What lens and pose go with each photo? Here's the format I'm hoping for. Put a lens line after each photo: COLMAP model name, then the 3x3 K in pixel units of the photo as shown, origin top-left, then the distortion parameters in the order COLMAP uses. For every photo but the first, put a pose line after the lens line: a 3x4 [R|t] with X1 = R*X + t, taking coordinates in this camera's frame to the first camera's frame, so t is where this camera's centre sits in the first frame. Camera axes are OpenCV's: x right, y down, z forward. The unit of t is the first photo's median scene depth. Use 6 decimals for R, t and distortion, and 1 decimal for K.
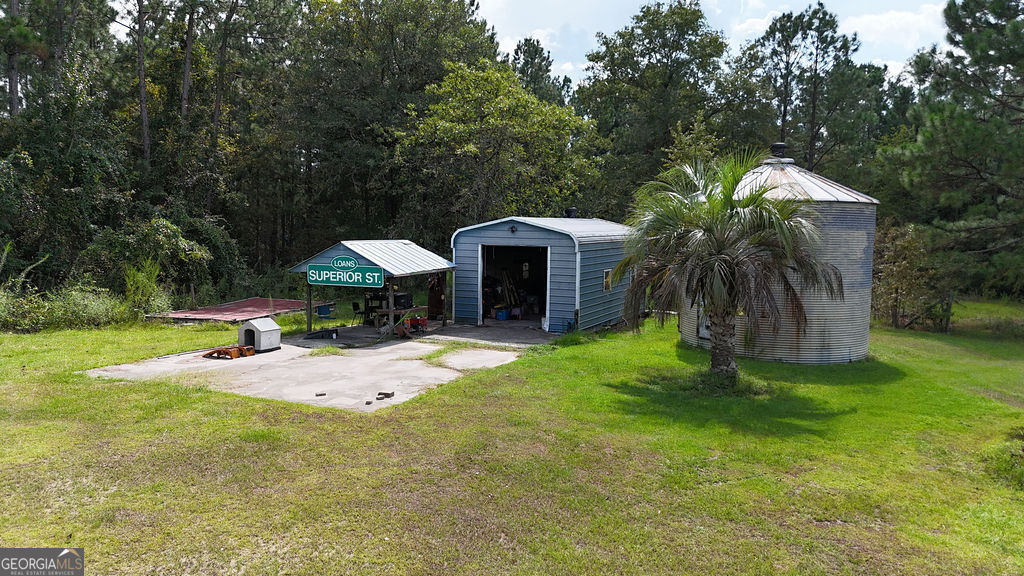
lens RADIAL K [[763.0, 0, 515.6], [0, 763.0, 288.1], [0, 0, 1]] dist [0.073256, -0.081811]
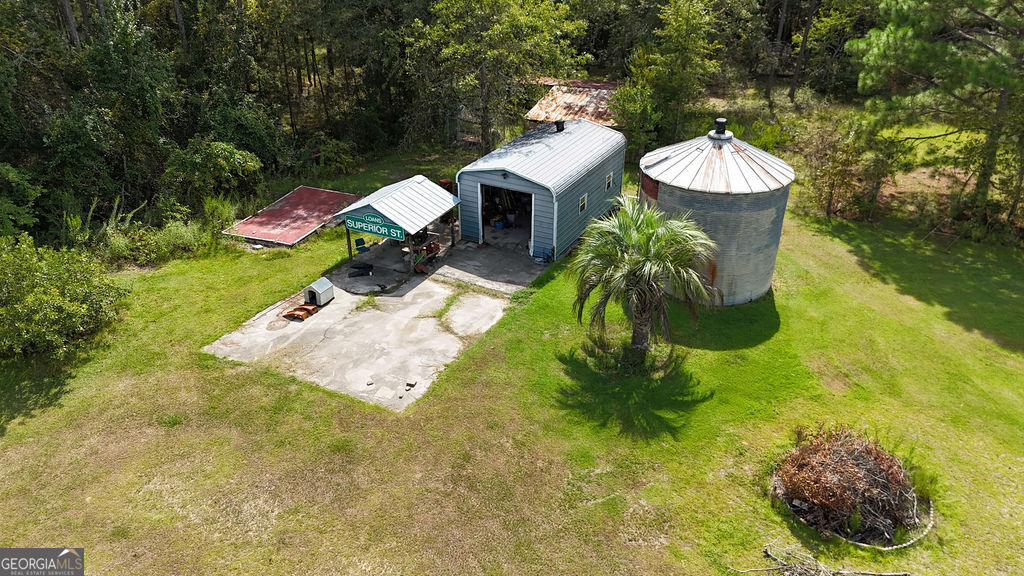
lens RADIAL K [[763.0, 0, 516.5], [0, 763.0, 288.2], [0, 0, 1]] dist [0.073256, -0.081811]
pose [[0.999384, 0.006734, -0.034433, 0.064576], [0.007536, 0.917297, 0.398132, -0.438474], [0.034267, -0.398147, 0.916682, -0.229576]]
